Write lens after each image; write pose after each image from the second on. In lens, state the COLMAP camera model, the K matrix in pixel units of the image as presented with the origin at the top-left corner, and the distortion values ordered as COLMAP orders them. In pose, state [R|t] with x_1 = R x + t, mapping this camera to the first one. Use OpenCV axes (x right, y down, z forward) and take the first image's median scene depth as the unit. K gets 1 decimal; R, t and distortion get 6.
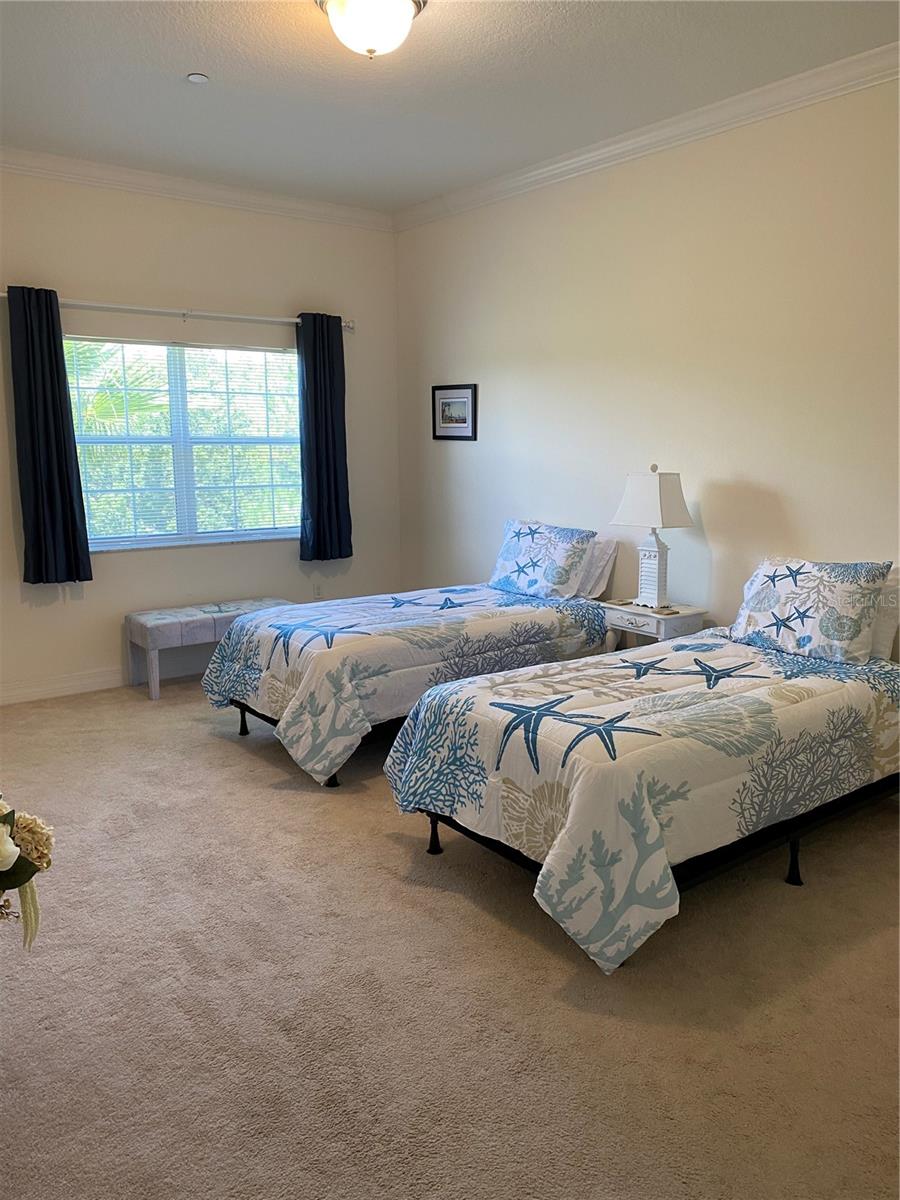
lens RADIAL K [[921.7, 0, 450.0], [0, 921.7, 600.0], [0, 0, 1]] dist [-0.004980, -0.001284]
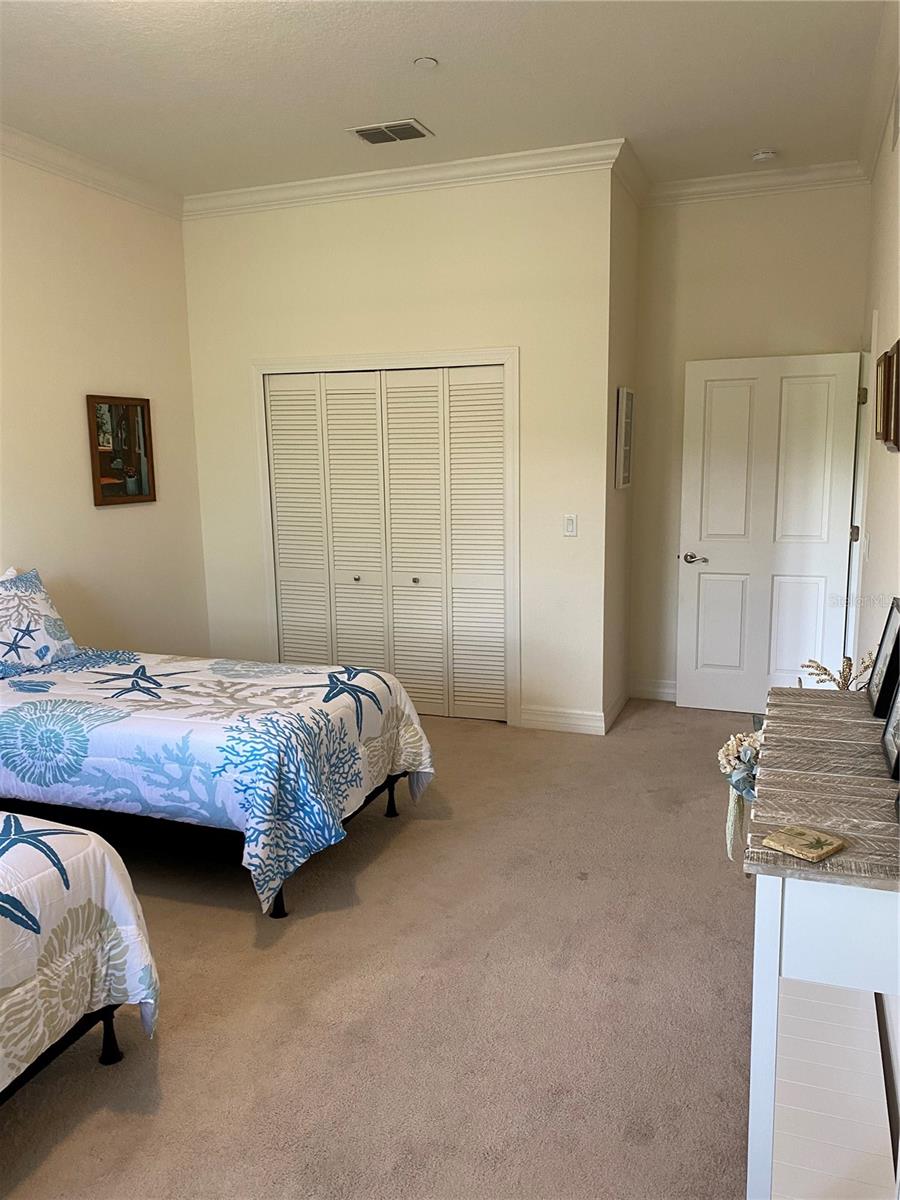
lens RADIAL K [[921.7, 0, 450.0], [0, 921.7, 600.0], [0, 0, 1]] dist [-0.004980, -0.001284]
pose [[-0.557185, -0.123767, 0.821113, -0.752369], [0.155817, 0.955683, 0.249784, -0.207163], [-0.815638, 0.267119, -0.513207, 1.143340]]
